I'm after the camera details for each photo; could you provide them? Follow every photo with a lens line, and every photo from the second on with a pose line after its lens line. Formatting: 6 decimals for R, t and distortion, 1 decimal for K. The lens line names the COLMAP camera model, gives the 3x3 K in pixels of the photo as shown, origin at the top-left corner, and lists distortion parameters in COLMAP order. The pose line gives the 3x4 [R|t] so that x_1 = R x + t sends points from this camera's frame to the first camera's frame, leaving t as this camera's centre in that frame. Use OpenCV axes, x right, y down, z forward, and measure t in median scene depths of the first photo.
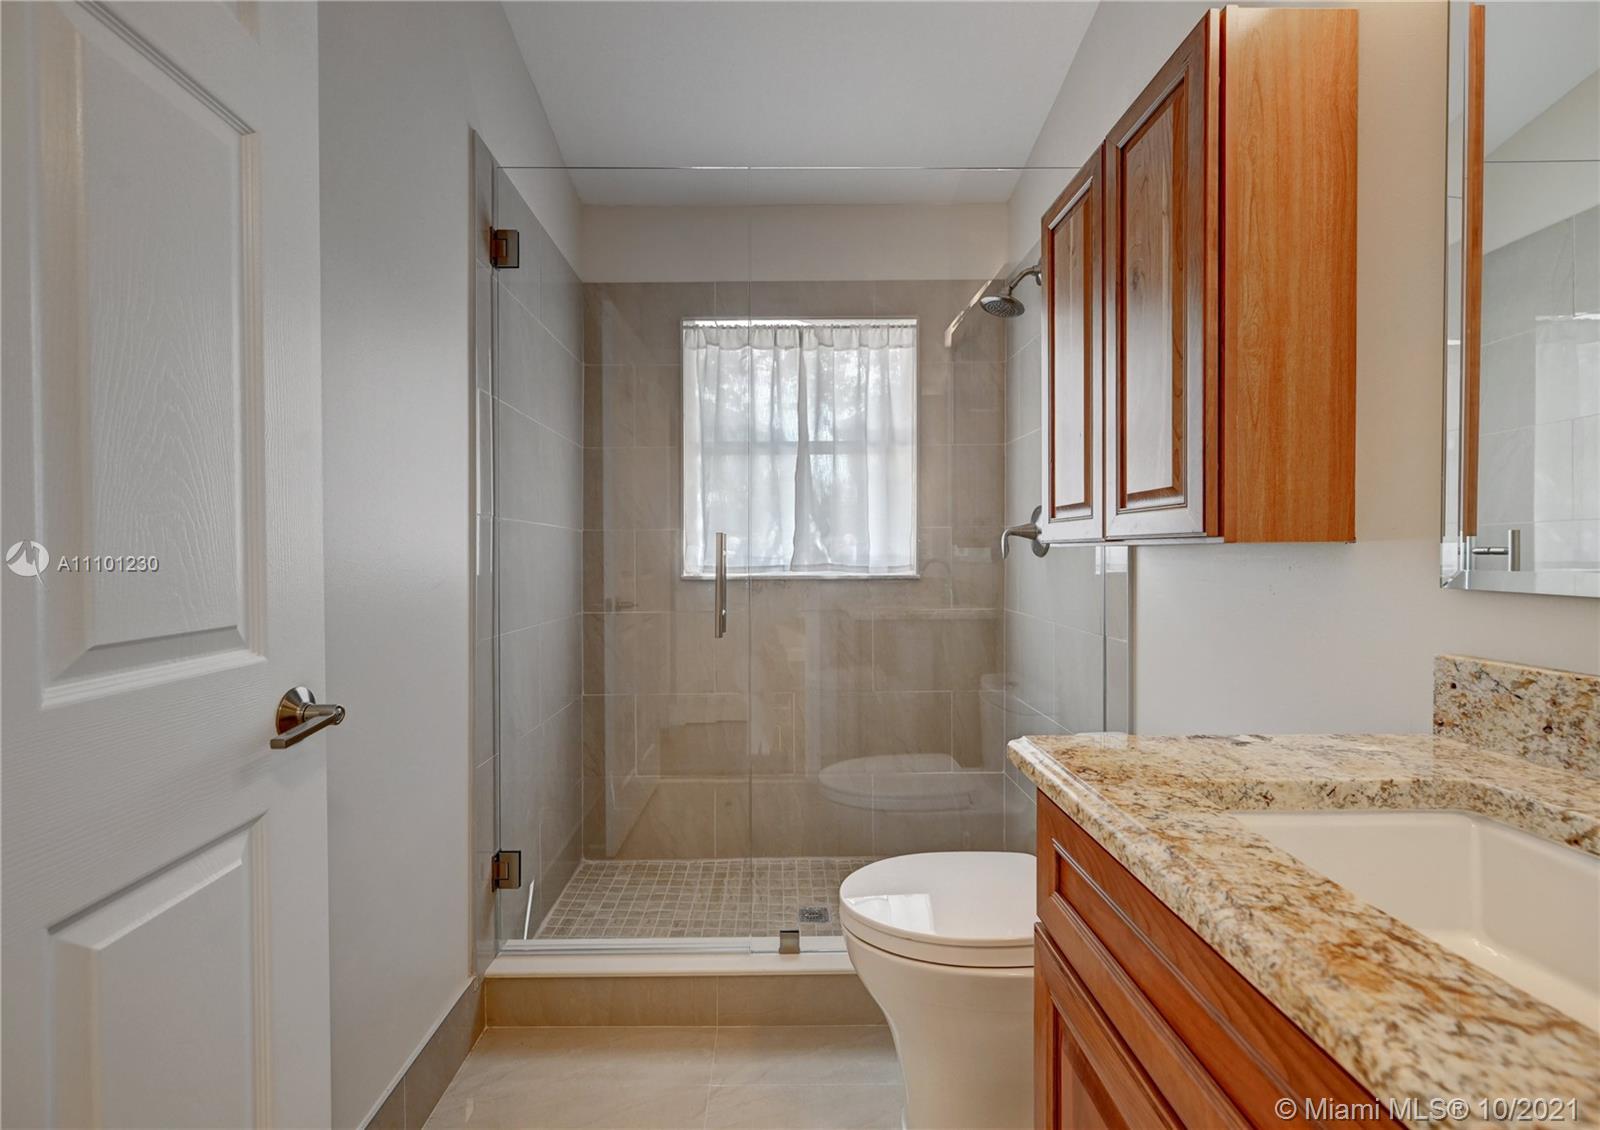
lens RADIAL K [[676.6, 0, 793.2], [0, 676.6, 556.9], [0, 0, 1]] dist [0.001502, 0.000252]
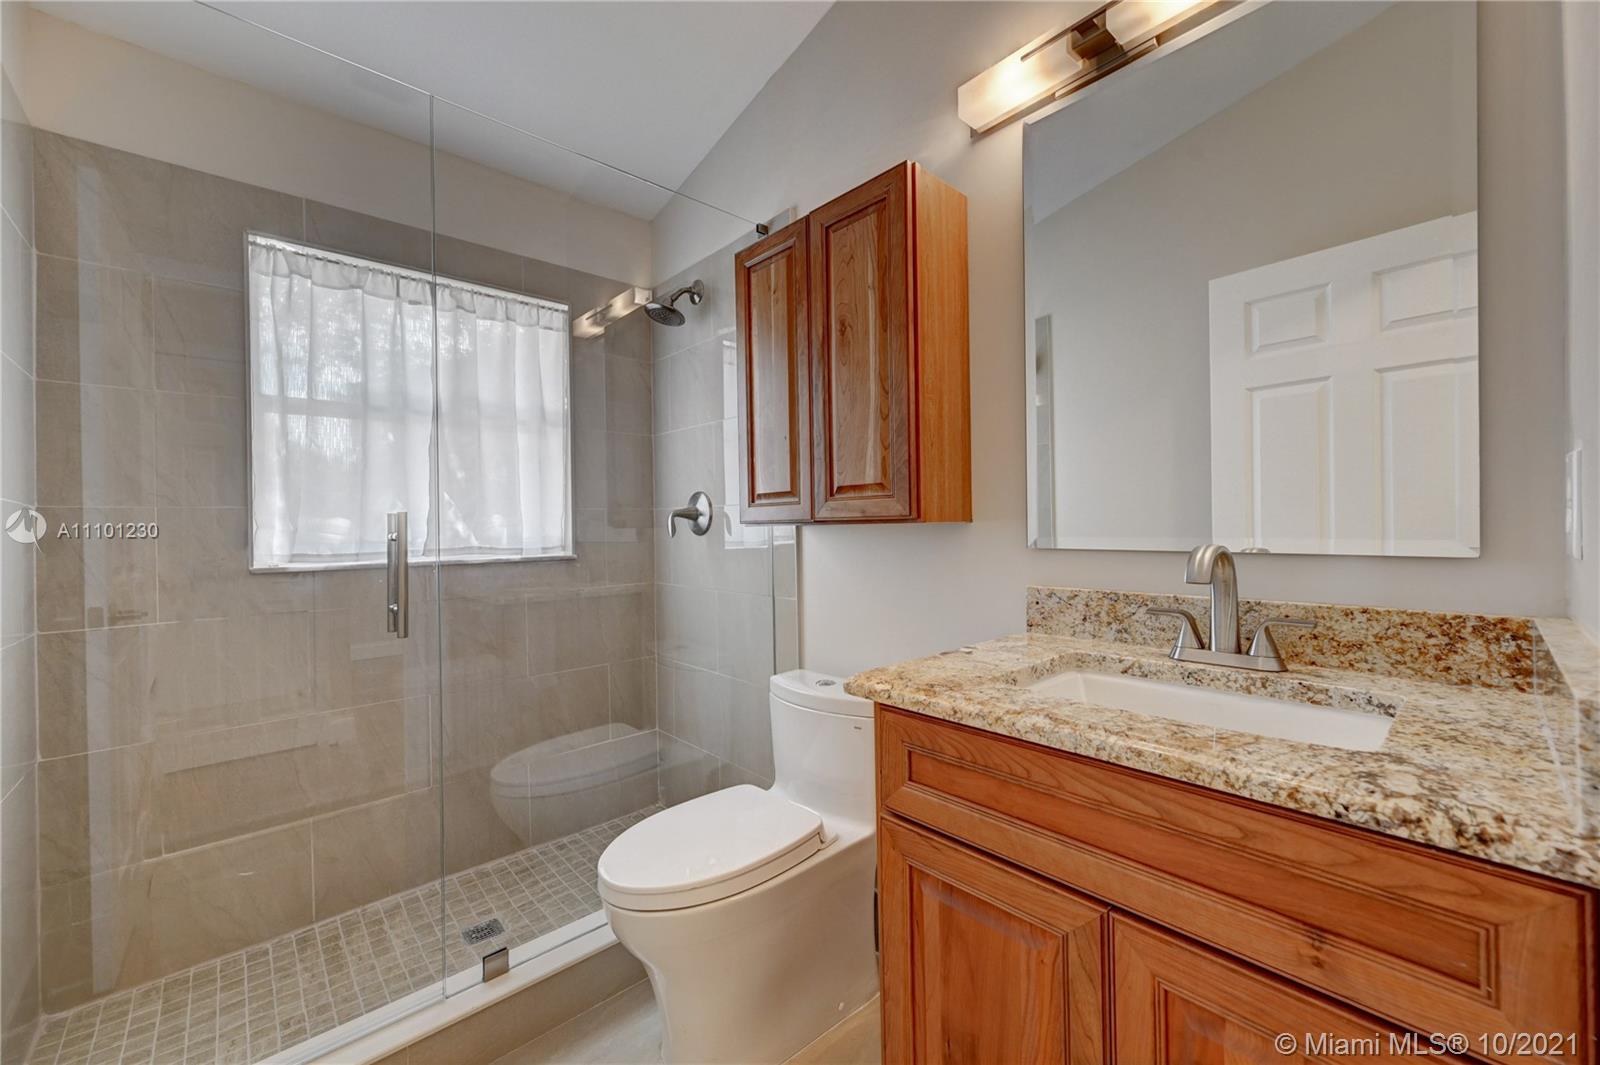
lens RADIAL K [[623.1, 0, 800.8], [0, 623.1, 526.5], [0, 0, 1]] dist [0.001323, 0.000055]
pose [[0.736186, -0.006657, 0.676746, -0.232243], [0.017541, 0.999803, -0.009247, -0.002115], [-0.676551, 0.018678, 0.736159, 0.084800]]
